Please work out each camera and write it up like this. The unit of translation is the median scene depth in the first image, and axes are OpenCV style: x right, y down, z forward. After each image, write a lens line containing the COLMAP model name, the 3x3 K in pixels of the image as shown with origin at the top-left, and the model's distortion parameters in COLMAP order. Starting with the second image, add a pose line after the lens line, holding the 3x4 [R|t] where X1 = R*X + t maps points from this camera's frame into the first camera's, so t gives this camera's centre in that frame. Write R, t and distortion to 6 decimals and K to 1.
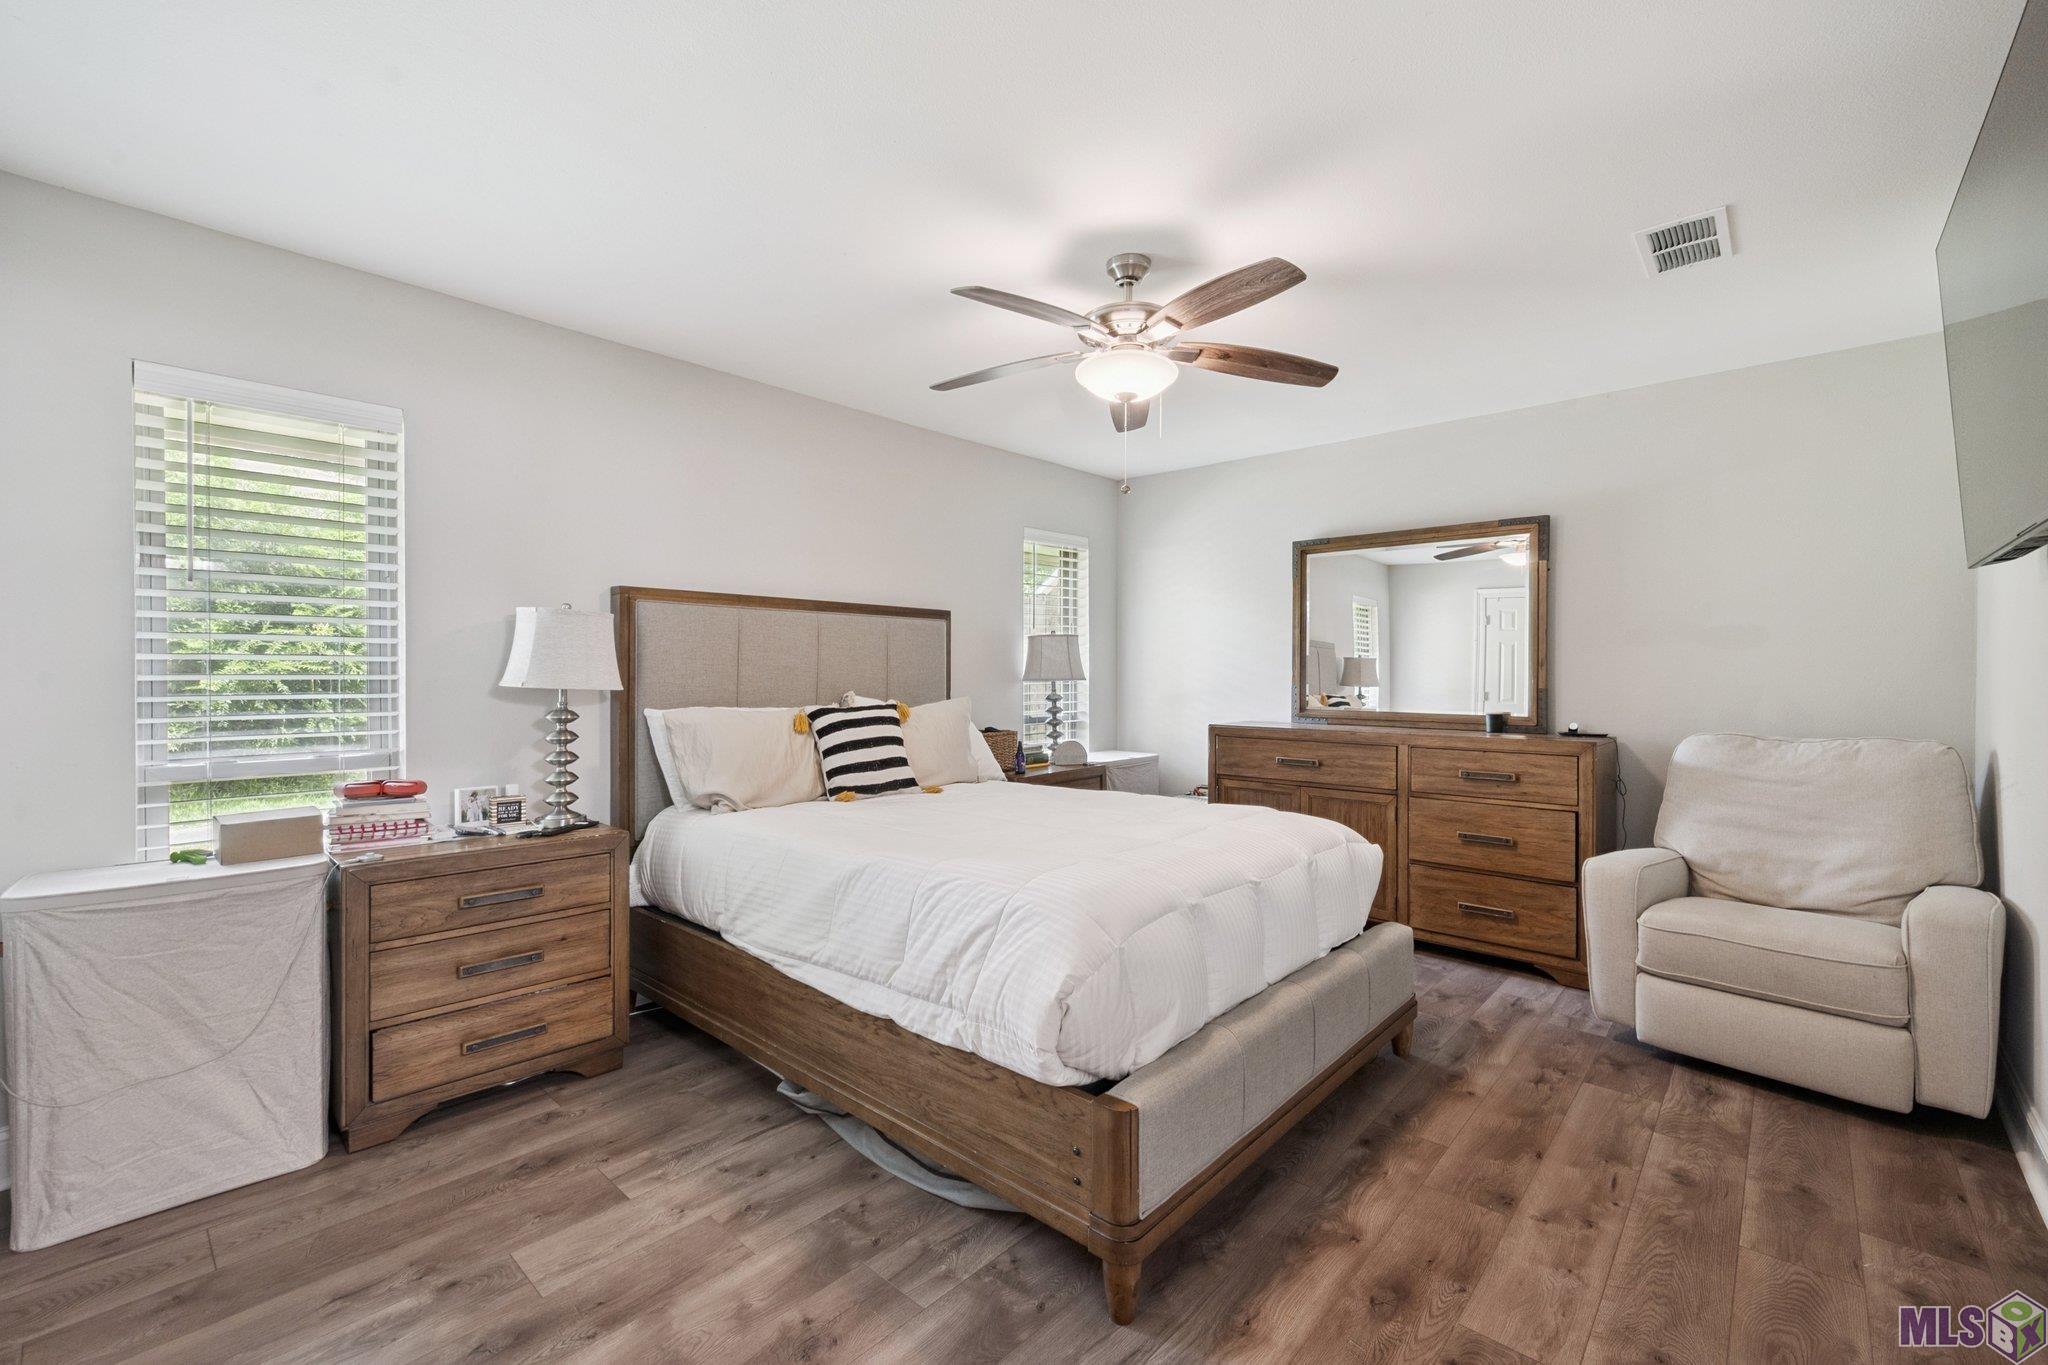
lens RADIAL K [[846.9, 0, 1030.0], [0, 846.9, 684.7], [0, 0, 1]] dist [0.002122, -0.000020]
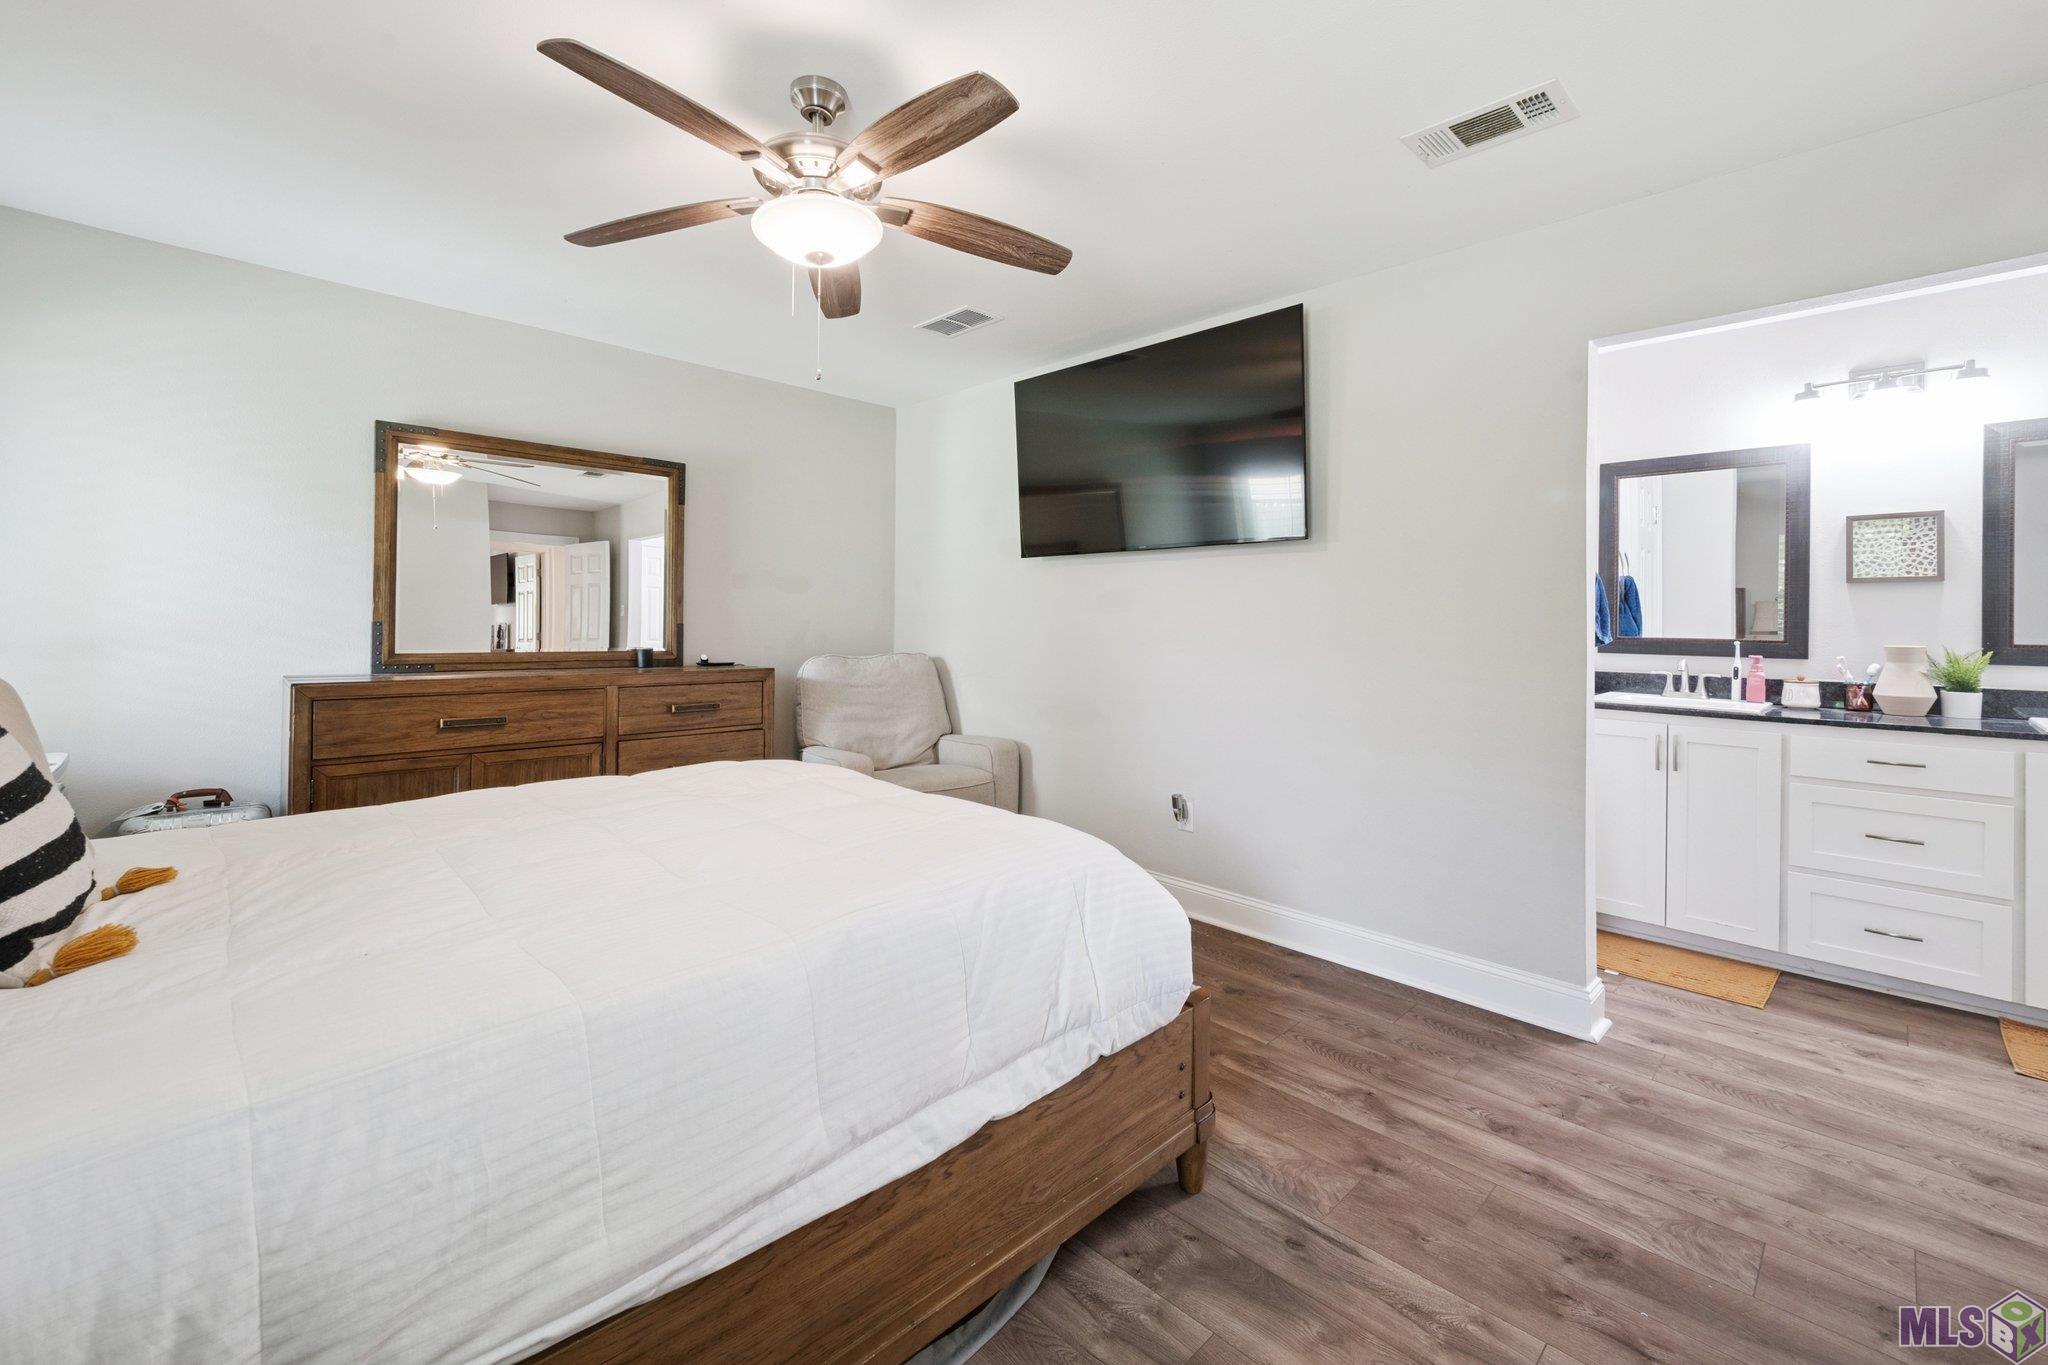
lens RADIAL K [[835.4, 0, 1035.1], [0, 835.4, 622.2], [0, 0, 1]] dist [-0.000489, 0.000528]
pose [[0.074792, -0.002536, 0.997196, -0.450580], [0.002107, 0.999995, 0.002385, 0.001084], [-0.997197, 0.001923, 0.074797, 0.506861]]
